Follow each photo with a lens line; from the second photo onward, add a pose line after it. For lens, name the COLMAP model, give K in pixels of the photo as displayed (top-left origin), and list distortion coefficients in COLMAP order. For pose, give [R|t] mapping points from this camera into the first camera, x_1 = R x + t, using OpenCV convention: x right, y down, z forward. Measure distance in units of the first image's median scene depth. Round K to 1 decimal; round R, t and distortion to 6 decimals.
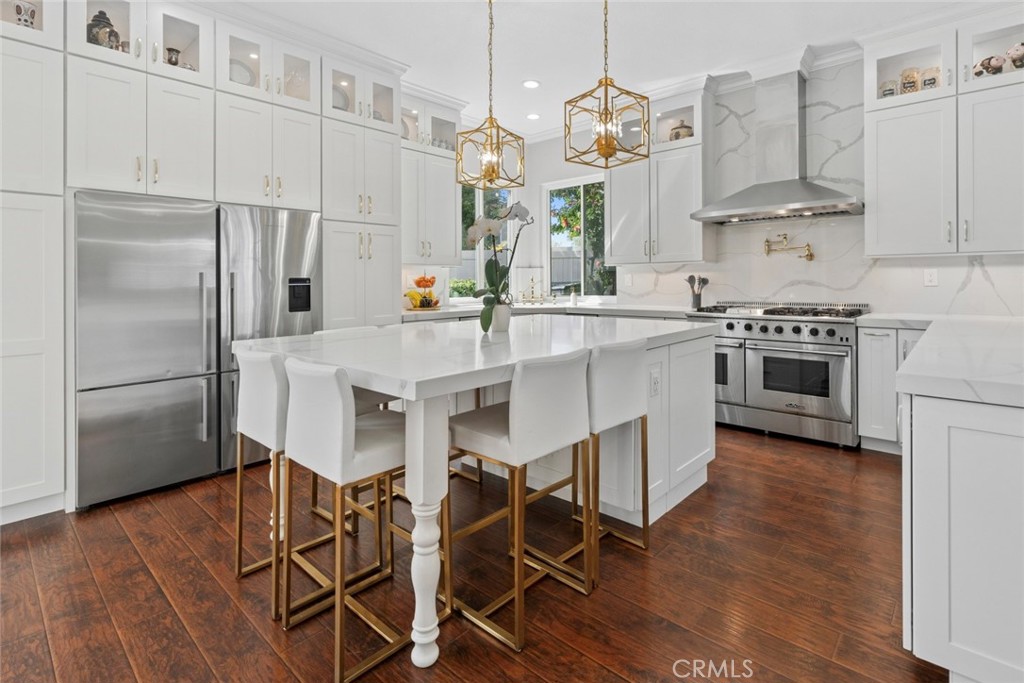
lens RADIAL K [[492.2, 0, 537.0], [0, 492.2, 282.6], [0, 0, 1]] dist [0.000244, -0.000373]
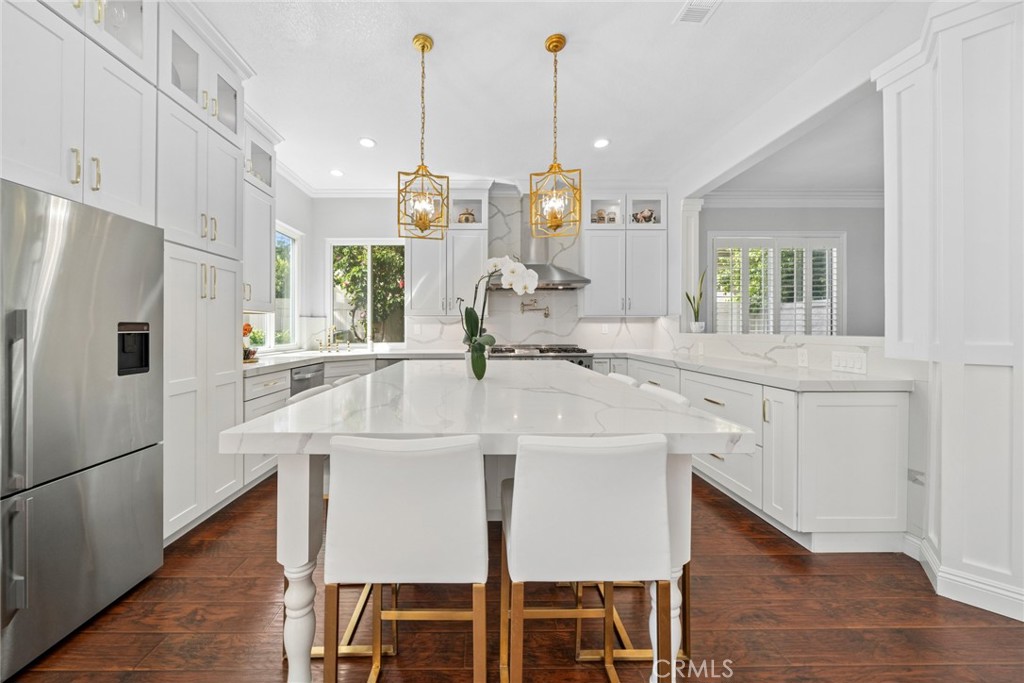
lens RADIAL K [[366.5, 0, 485.3], [0, 366.5, 332.0], [0, 0, 1]] dist [0.000560, -0.000085]
pose [[0.749308, 0.001575, 0.662220, -0.394487], [-0.001095, 0.999999, -0.001138, 0.002922], [-0.662220, 0.000128, 0.749309, 0.281026]]
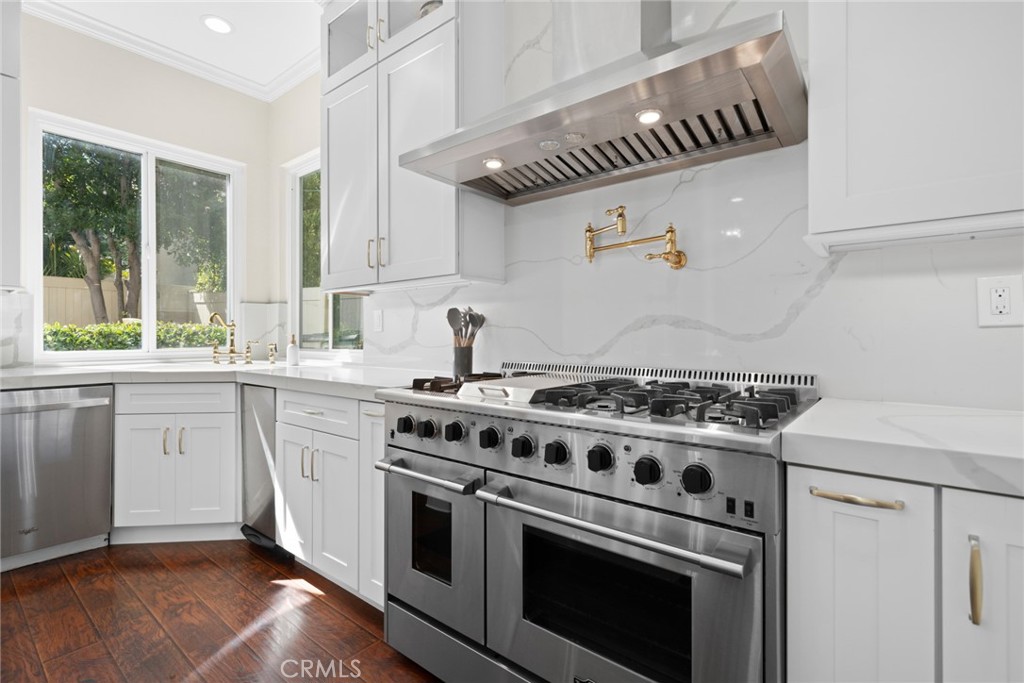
lens RADIAL K [[458.7, 0, 507.1], [0, 458.7, 336.0], [0, 0, 1]] dist [-0.000024, 0.000173]
pose [[0.999644, 0.004872, 0.026231, 0.431924], [-0.004848, 0.999988, -0.000967, 0.015477], [-0.026236, 0.000840, 0.999655, 0.661044]]
